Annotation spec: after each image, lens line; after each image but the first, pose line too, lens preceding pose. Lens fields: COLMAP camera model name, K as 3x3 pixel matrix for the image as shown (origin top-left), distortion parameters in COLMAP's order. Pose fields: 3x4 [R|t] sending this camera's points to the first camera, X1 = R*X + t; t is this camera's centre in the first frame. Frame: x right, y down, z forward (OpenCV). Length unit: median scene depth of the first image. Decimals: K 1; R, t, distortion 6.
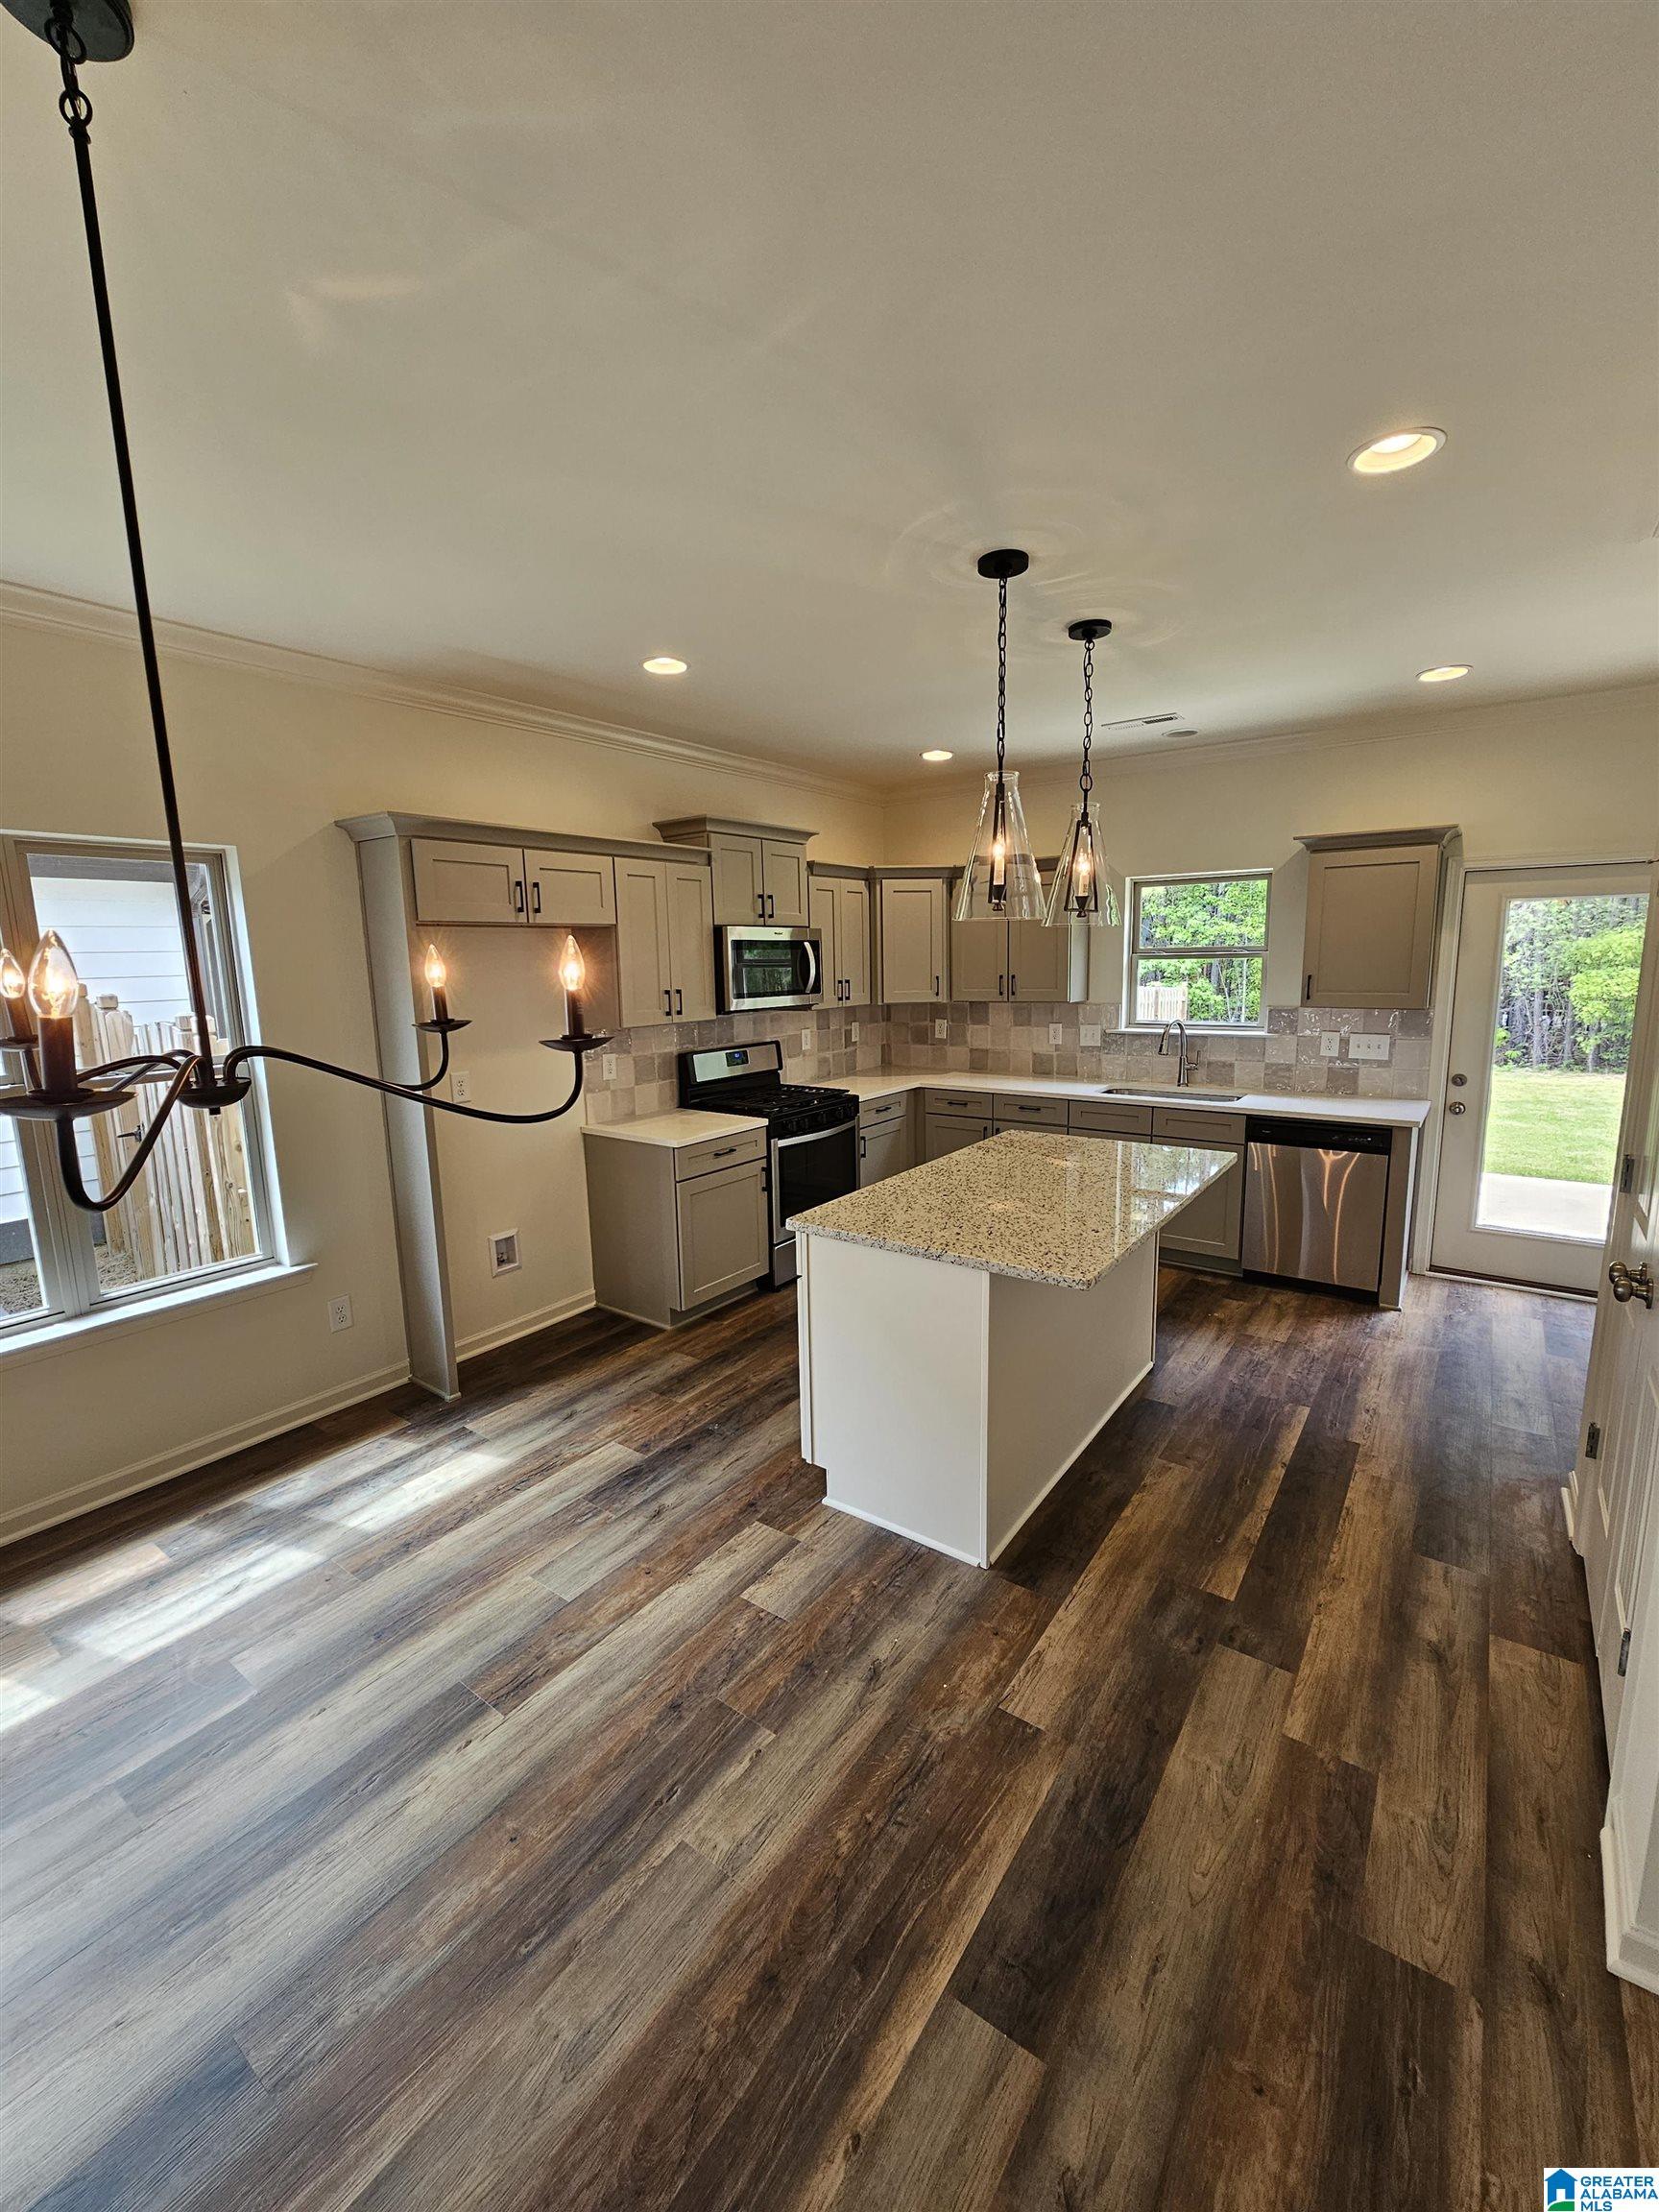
lens RADIAL K [[899.3, 0, 828.3], [0, 899.3, 1114.1], [0, 0, 1]] dist [-0.001094, -0.001221]
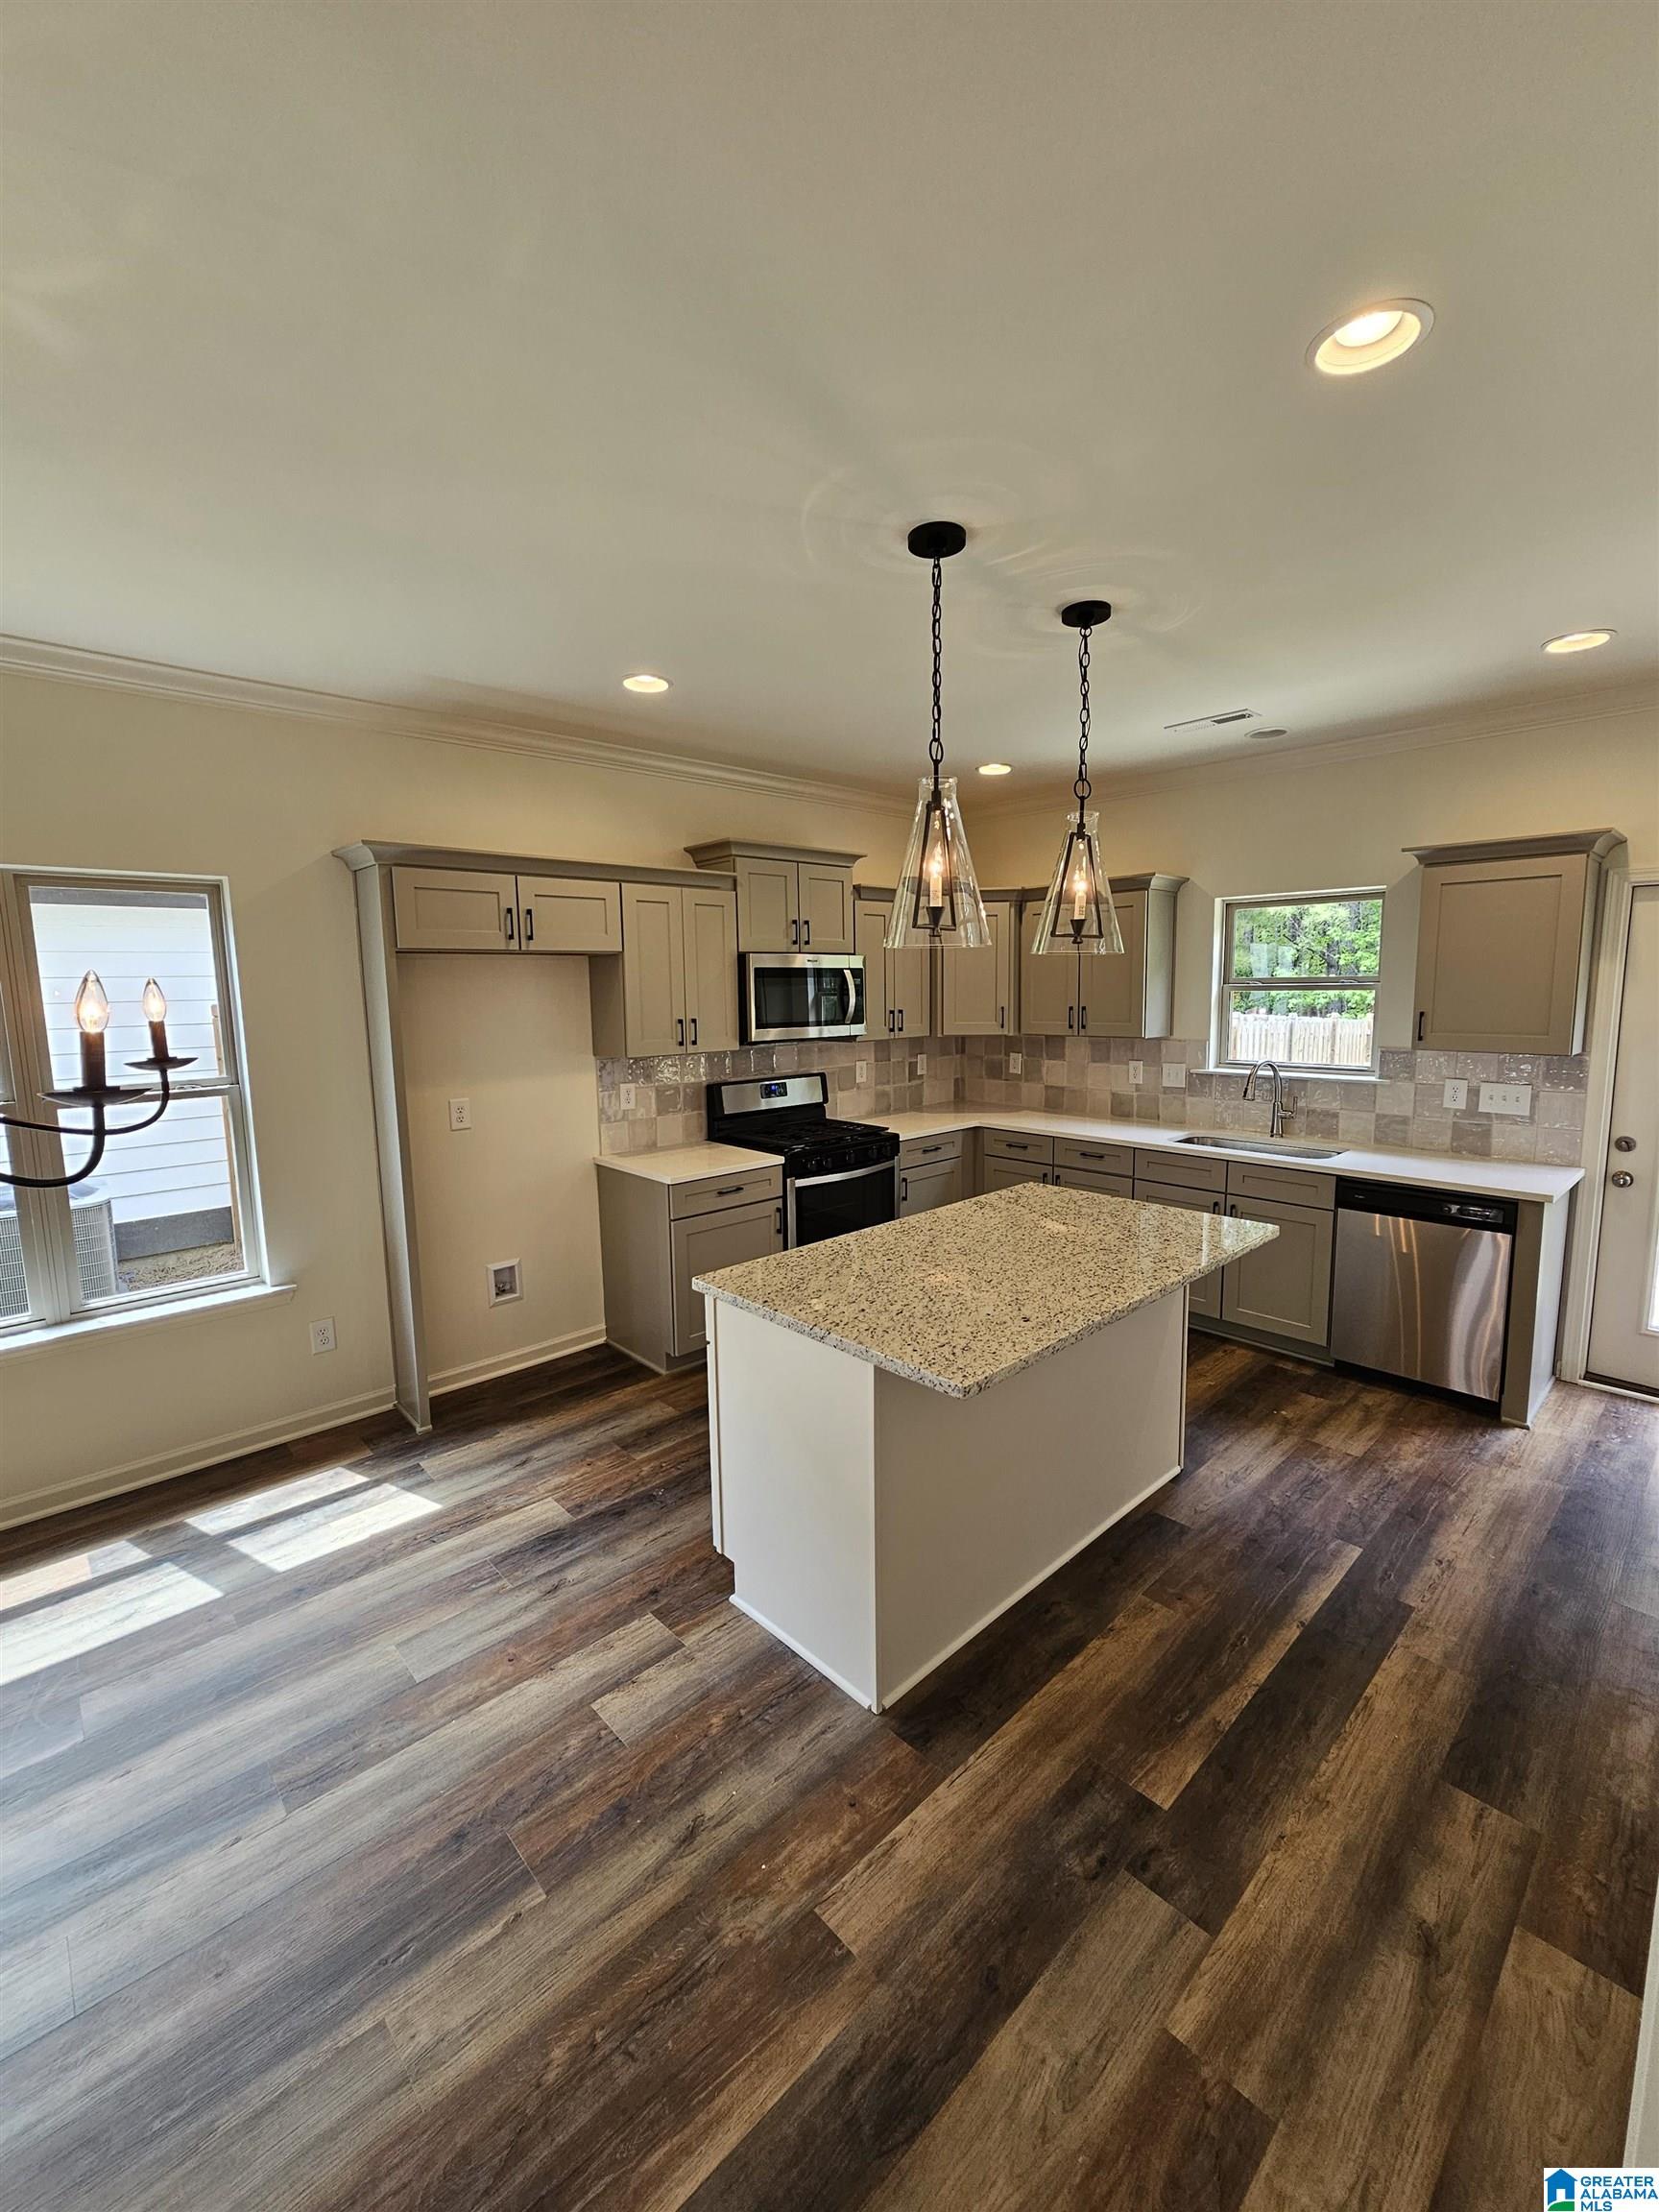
lens RADIAL K [[899.3, 0, 832.4], [0, 899.3, 1109.4], [0, 0, 1]] dist [-0.001094, -0.001221]
pose [[0.982703, 0.032418, -0.182330, 0.229271], [-0.038266, 0.998857, -0.028647, -0.028617], [0.181193, 0.035129, 0.982820, 0.124026]]
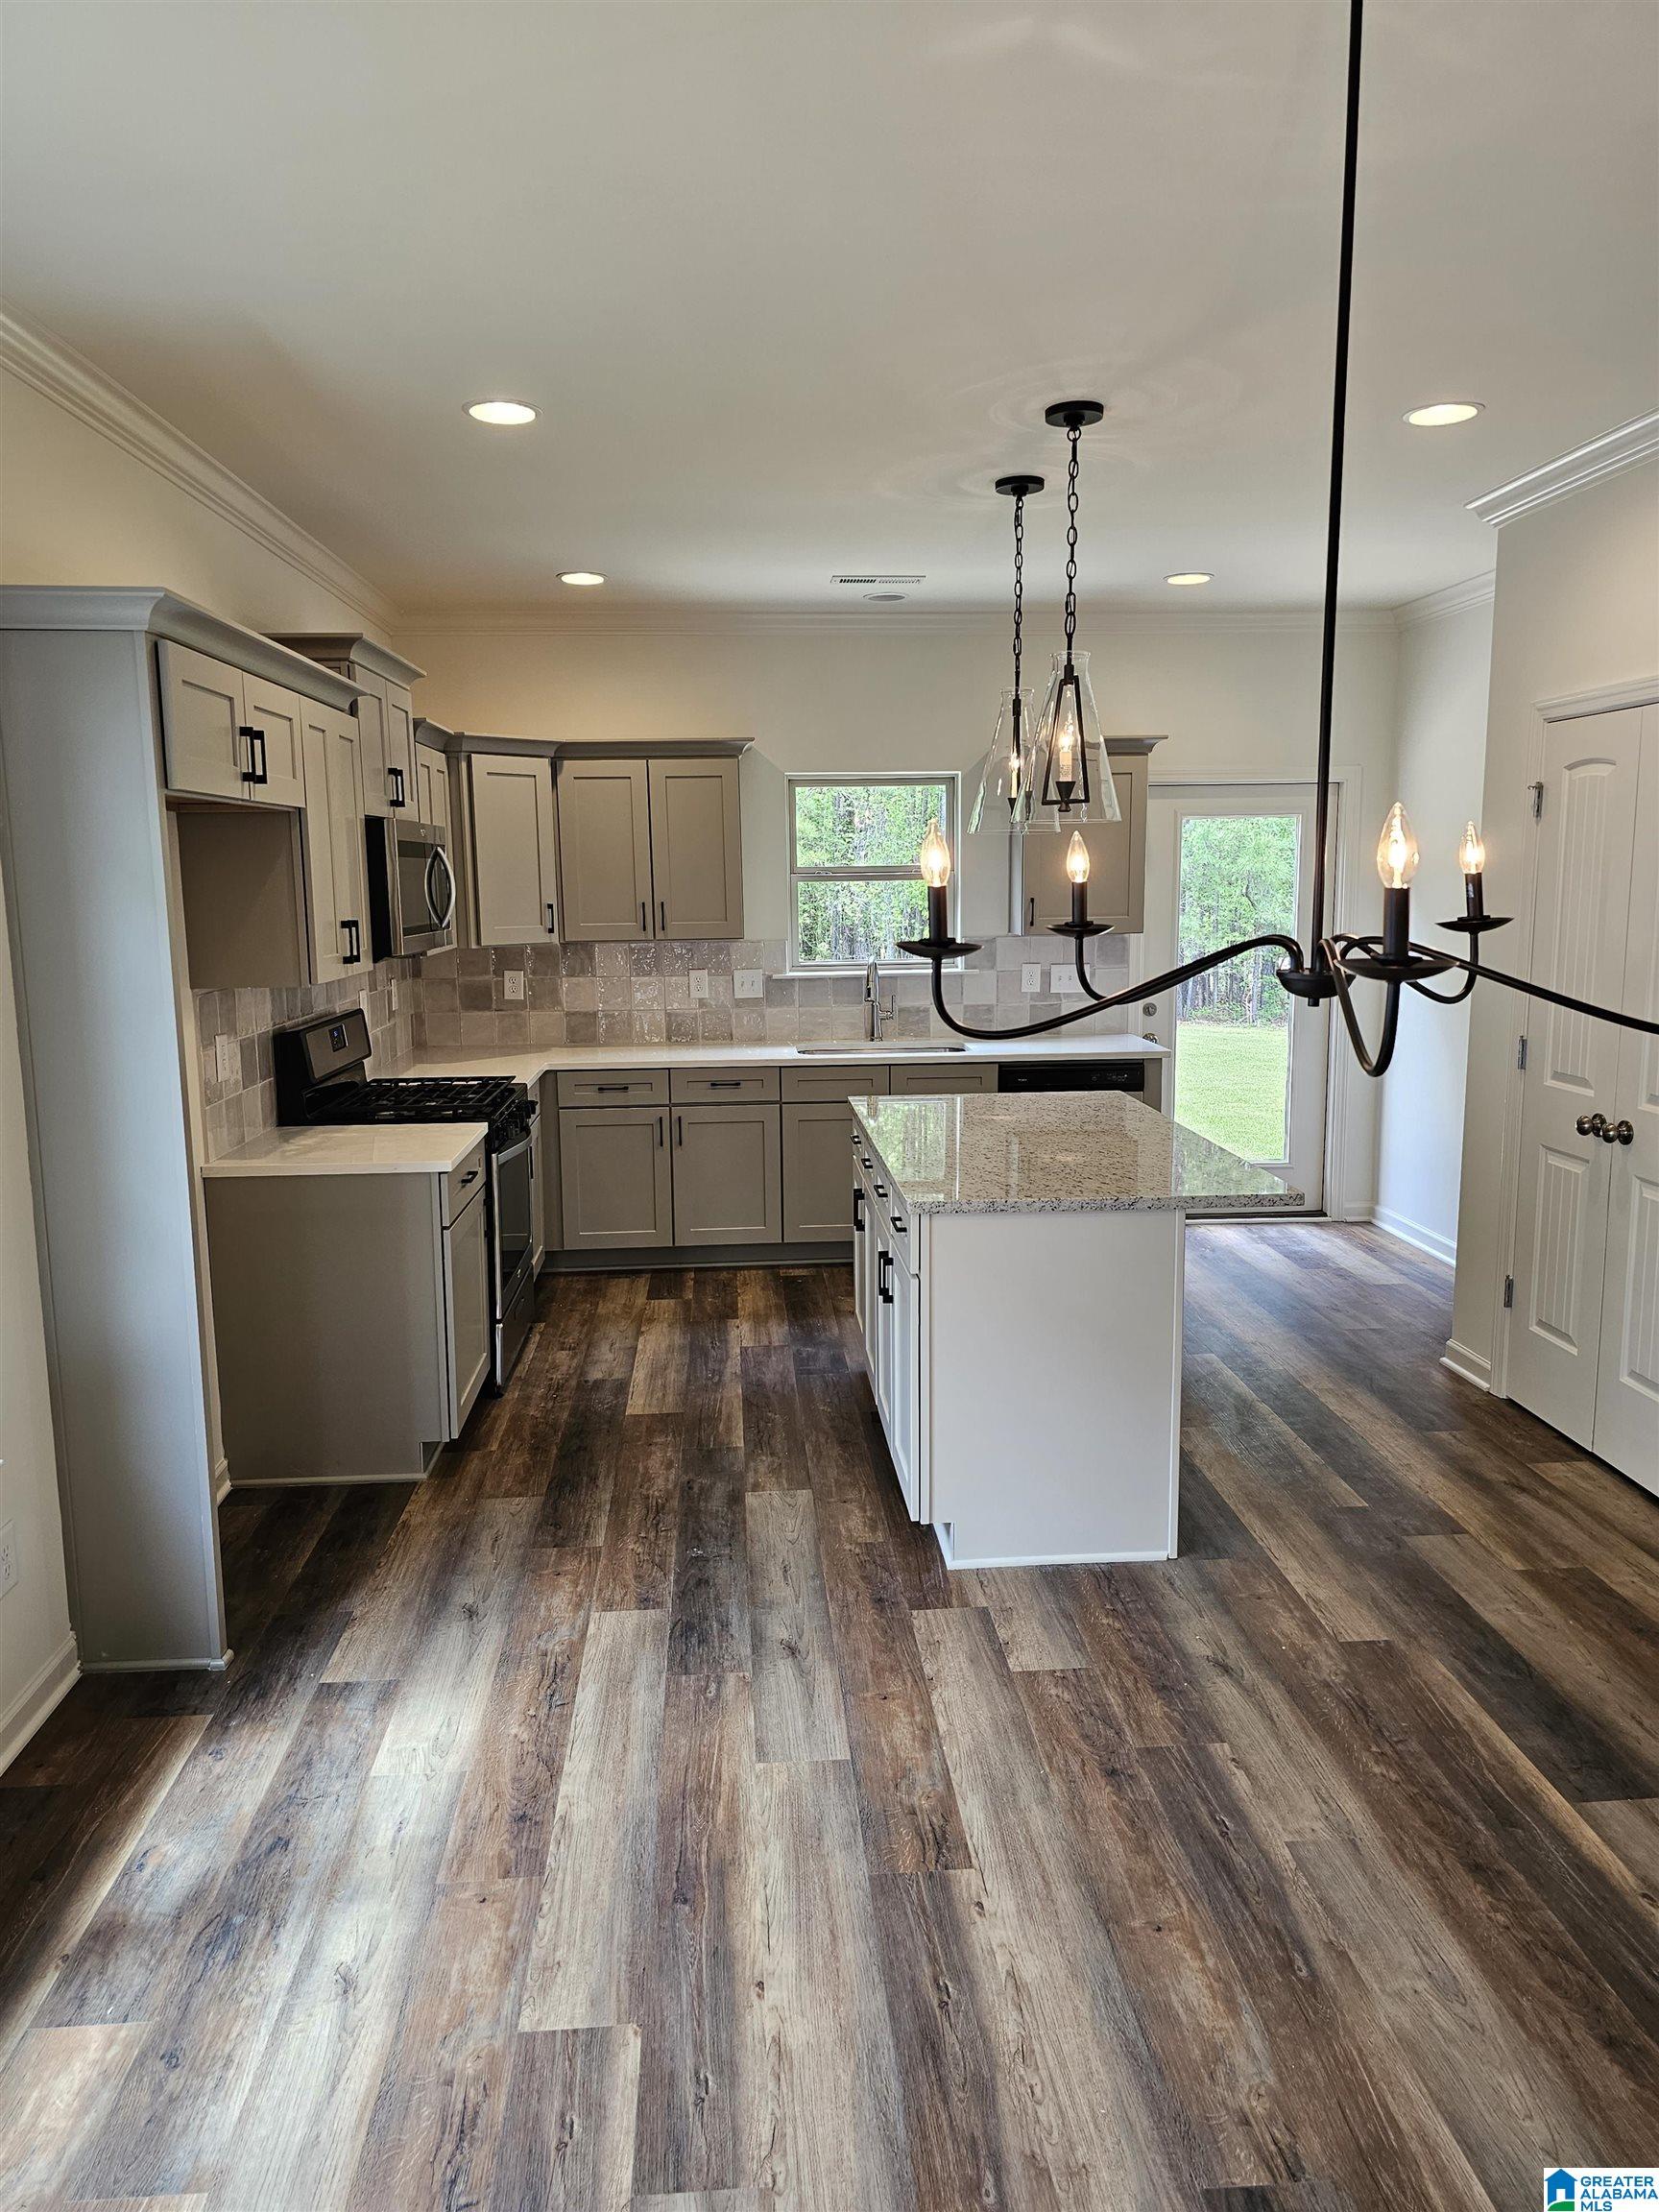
lens RADIAL K [[1475.6, 0, 811.4], [0, 1475.6, 1113.5], [0, 0, 1]] dist [0.044557, -0.034802]
pose [[0.769781, -0.093569, 0.631413, -0.825925], [0.108597, 0.993974, 0.014903, 0.012020], [-0.629003, 0.057097, 0.775303, 0.065243]]
